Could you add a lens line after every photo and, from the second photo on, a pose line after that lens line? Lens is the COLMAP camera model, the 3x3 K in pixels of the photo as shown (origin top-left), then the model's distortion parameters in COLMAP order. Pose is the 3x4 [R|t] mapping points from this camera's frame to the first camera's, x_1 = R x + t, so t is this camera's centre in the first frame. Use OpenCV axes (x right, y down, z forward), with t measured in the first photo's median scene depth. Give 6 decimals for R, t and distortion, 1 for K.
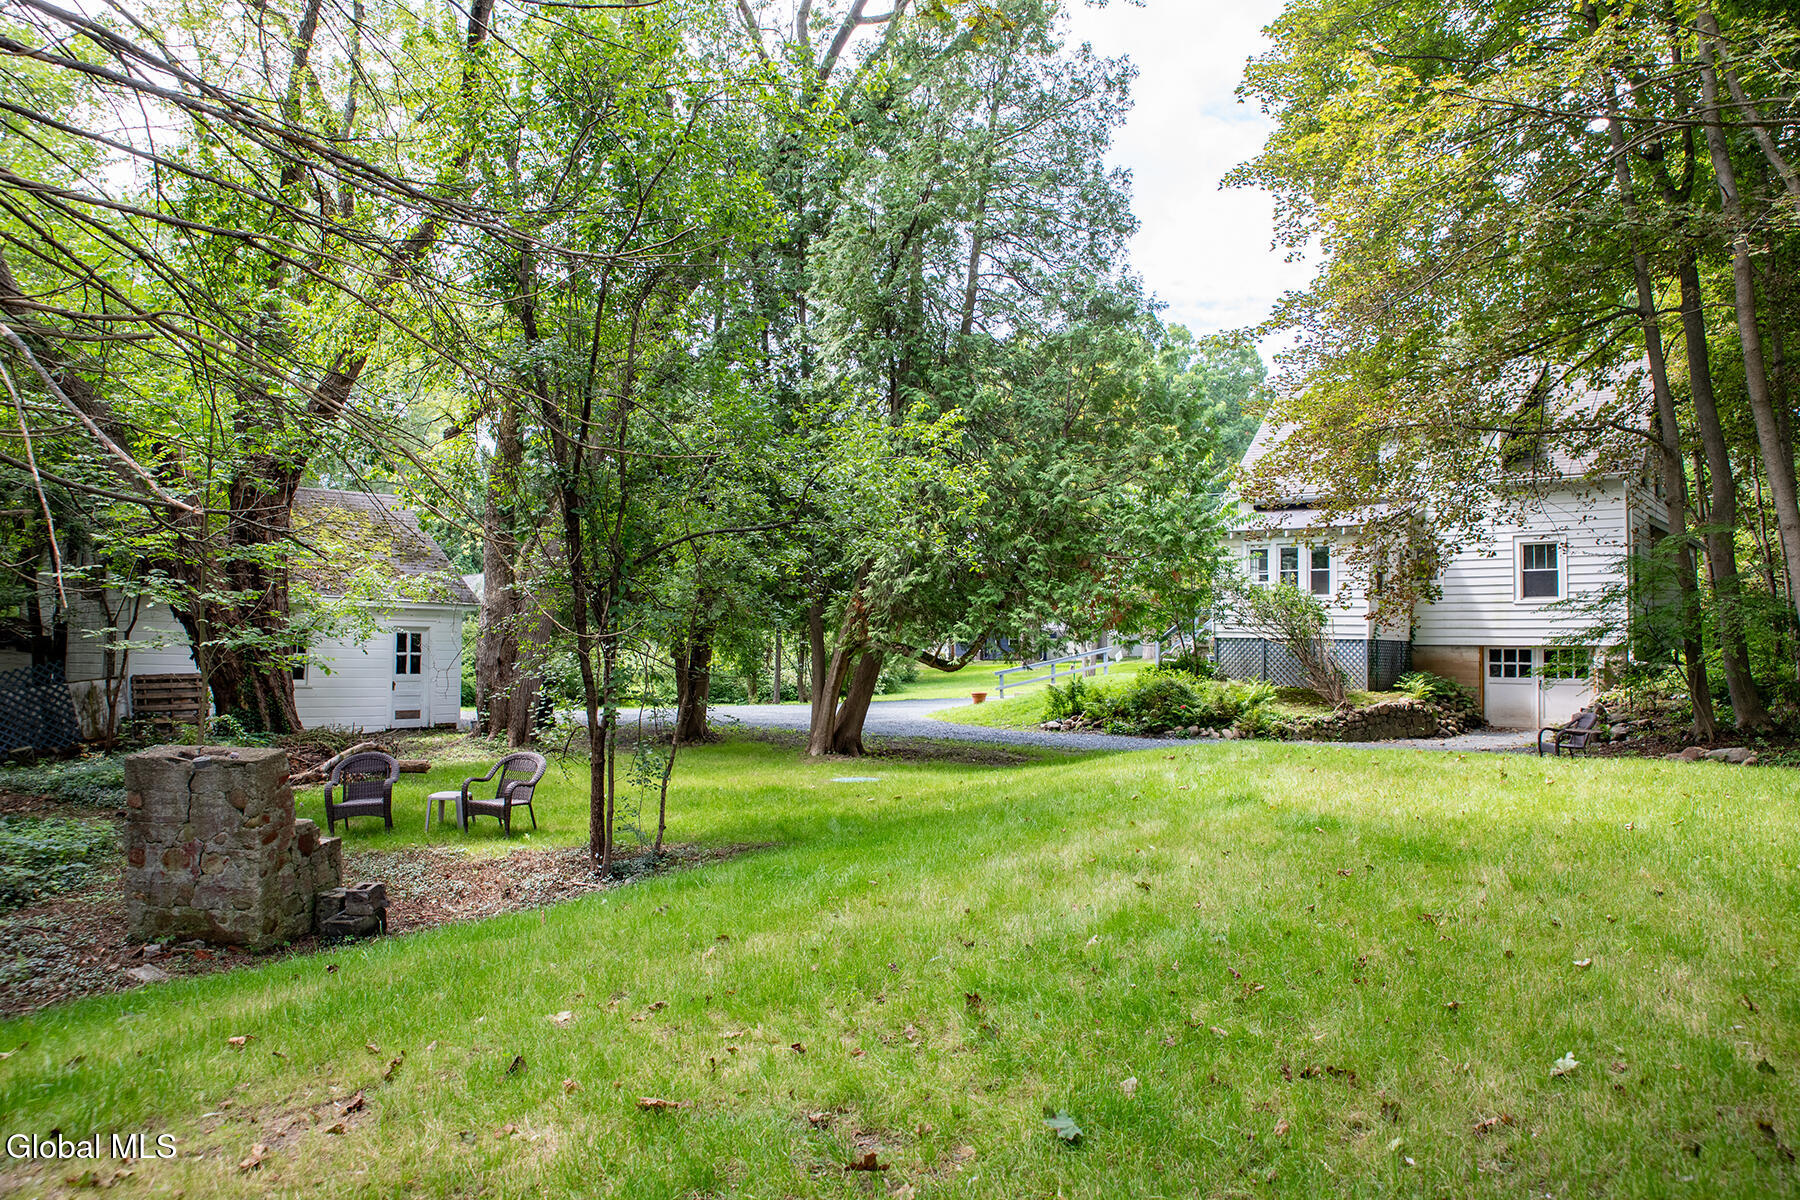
lens RADIAL K [[1263.4, 0, 900.0], [0, 1263.4, 600.0], [0, 0, 1]] dist [-0.132237, 0.109637]
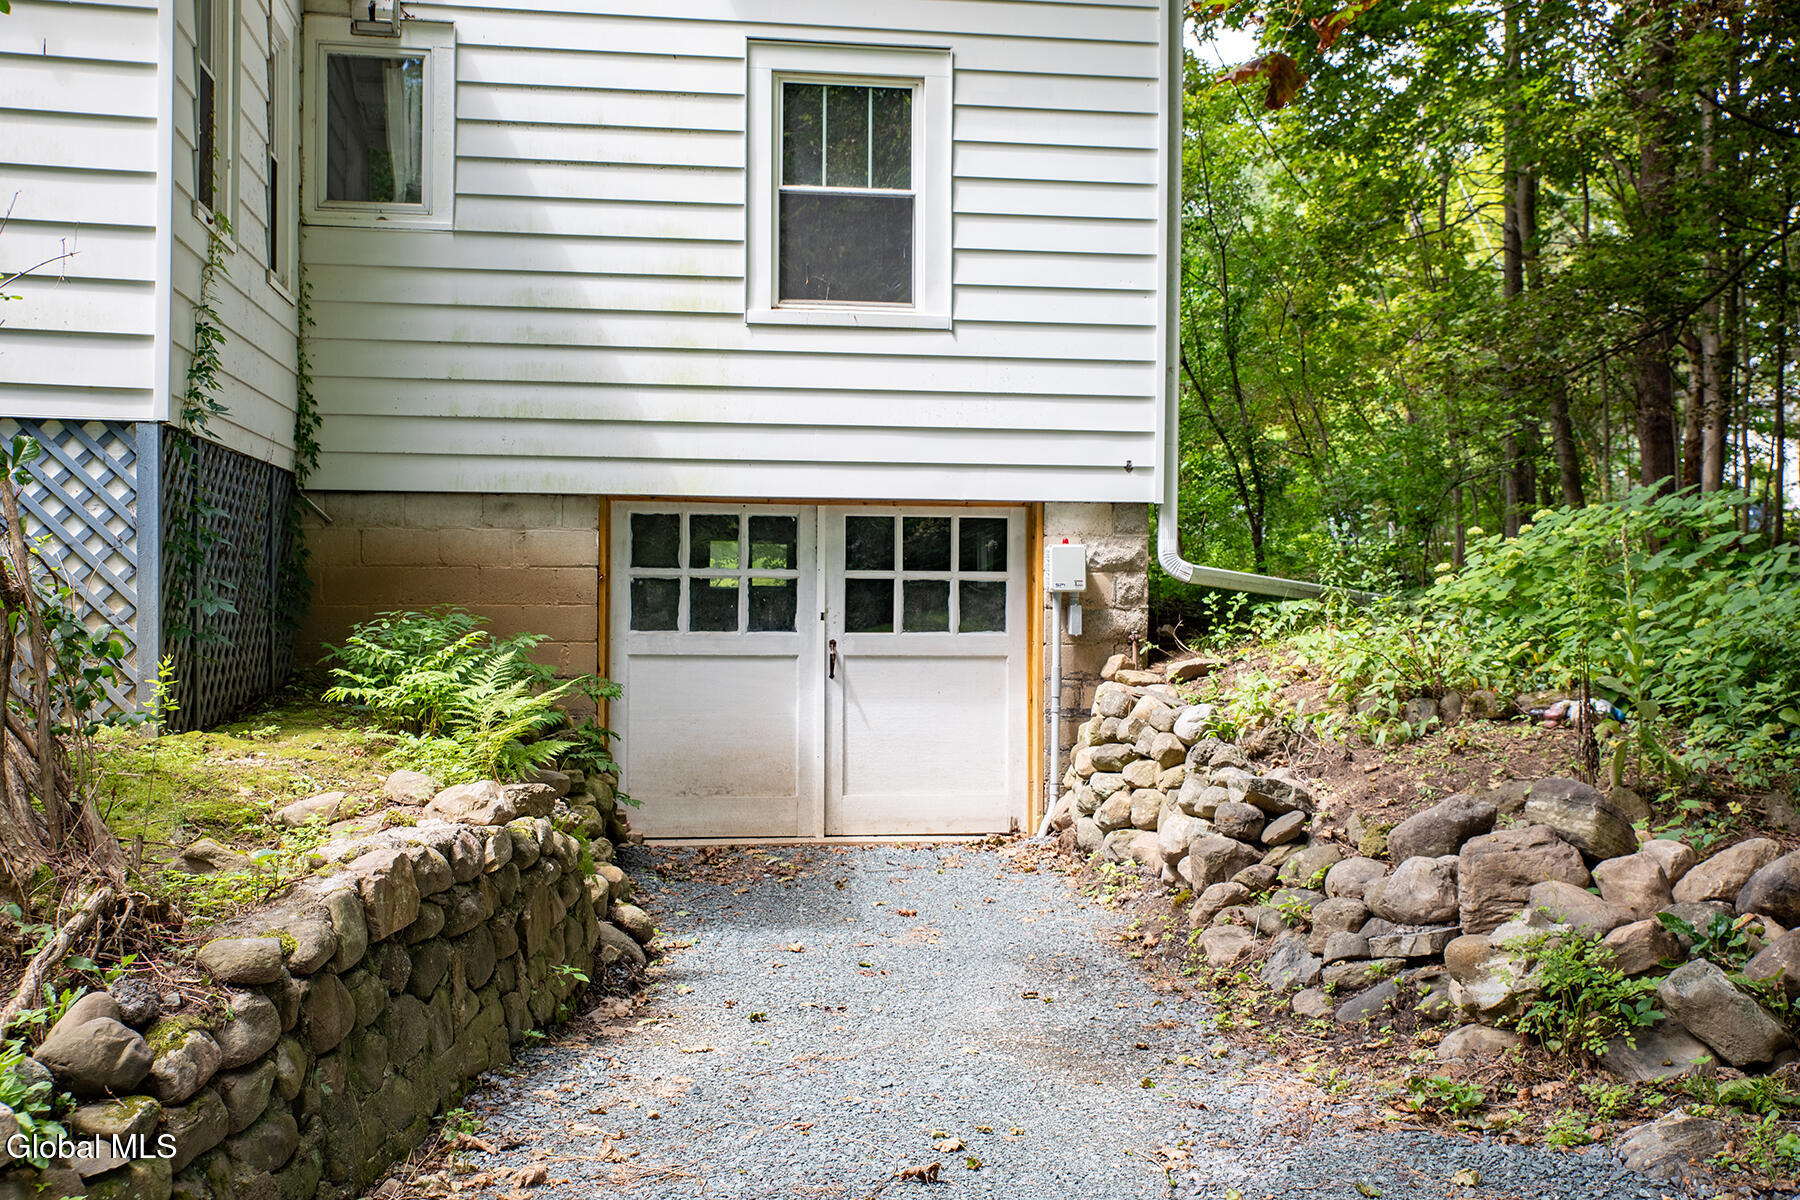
lens RADIAL K [[1943.4, 0, 900.0], [0, 1943.4, 600.0], [0, 0, 1]] dist [0.005480, 0.009981]
pose [[0.674389, -0.007753, 0.738335, 0.286402], [-0.031085, 0.998760, 0.038881, 0.048974], [-0.737722, -0.049172, 0.673312, 0.859662]]
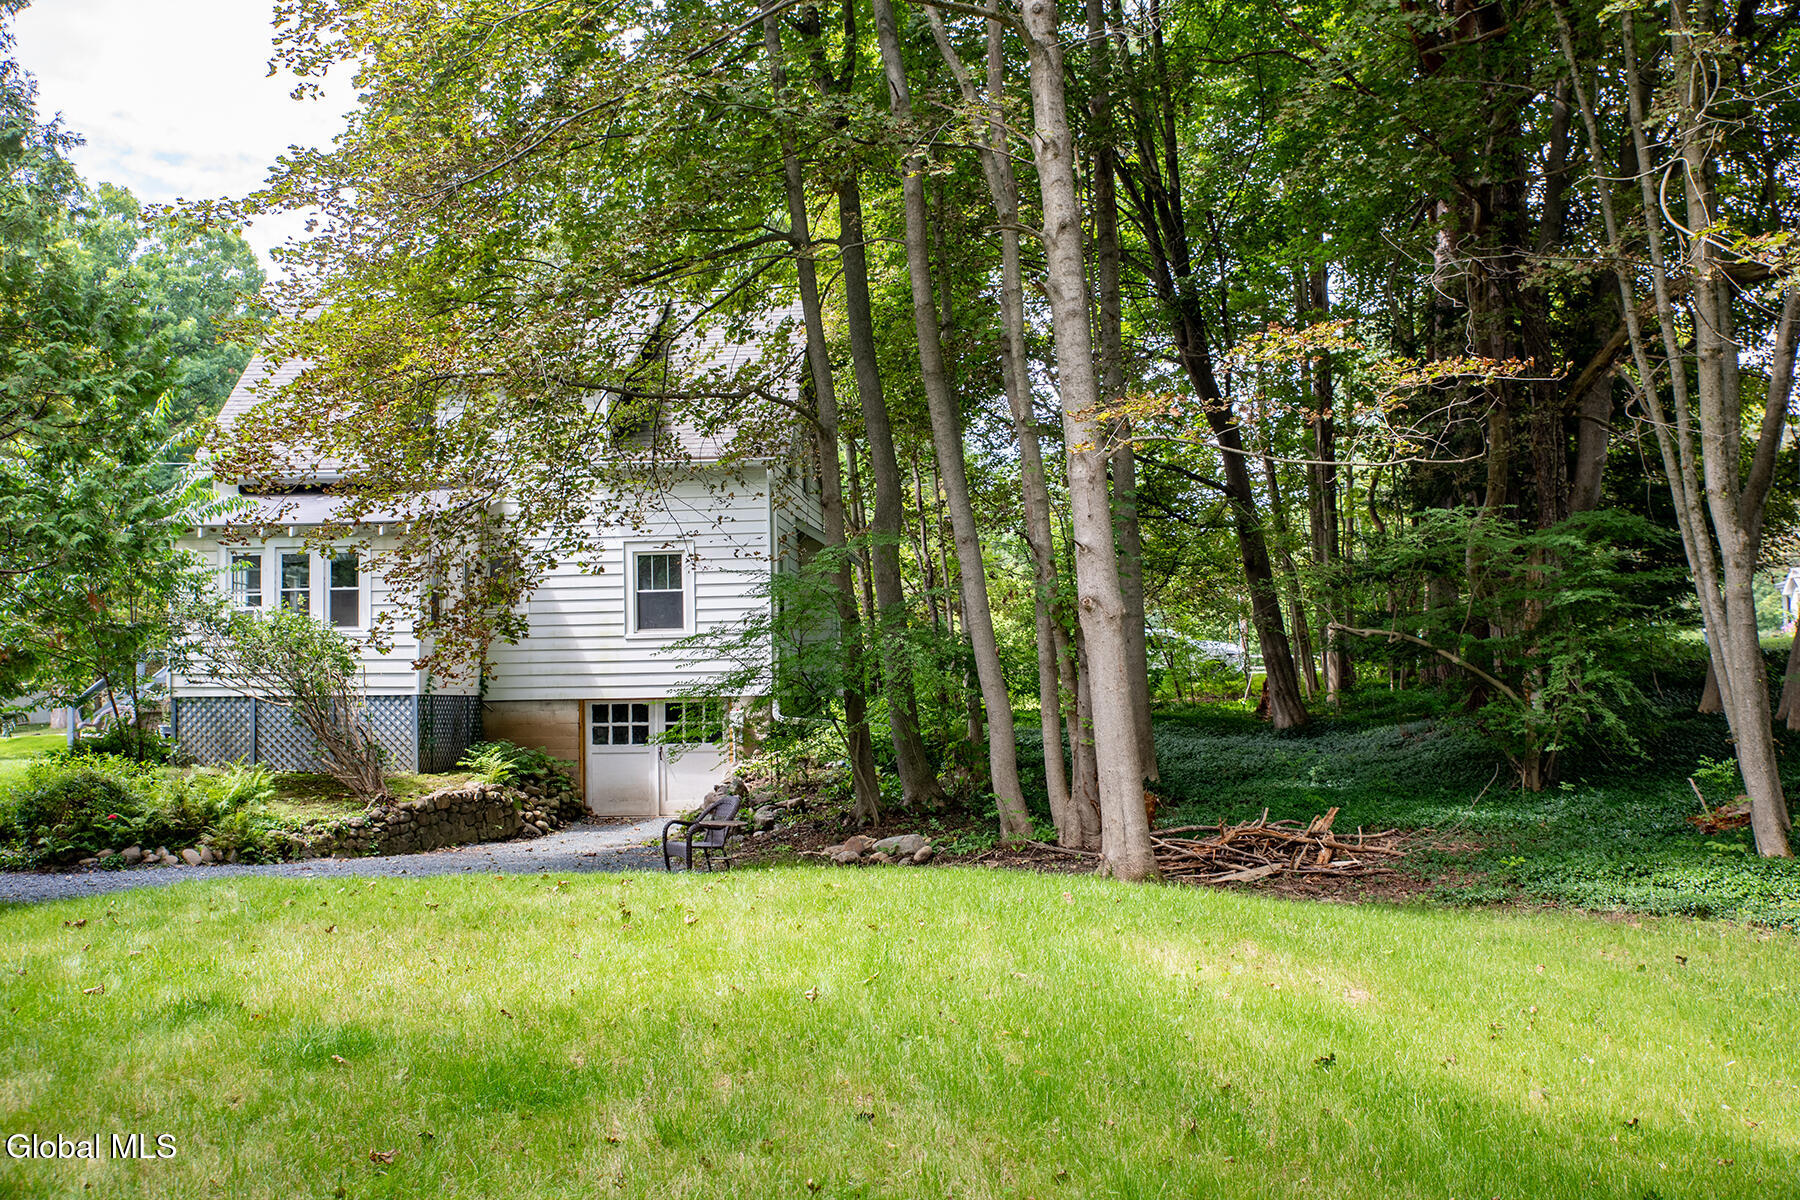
lens RADIAL K [[1870.9, 0, 900.0], [0, 1870.9, 600.0], [0, 0, 1]] dist [-0.033611, 0.174421]
pose [[0.817866, 0.004795, 0.575389, 0.017278], [0.003130, 0.999913, -0.012780, -0.005904], [-0.575401, 0.012253, 0.817780, 0.047095]]
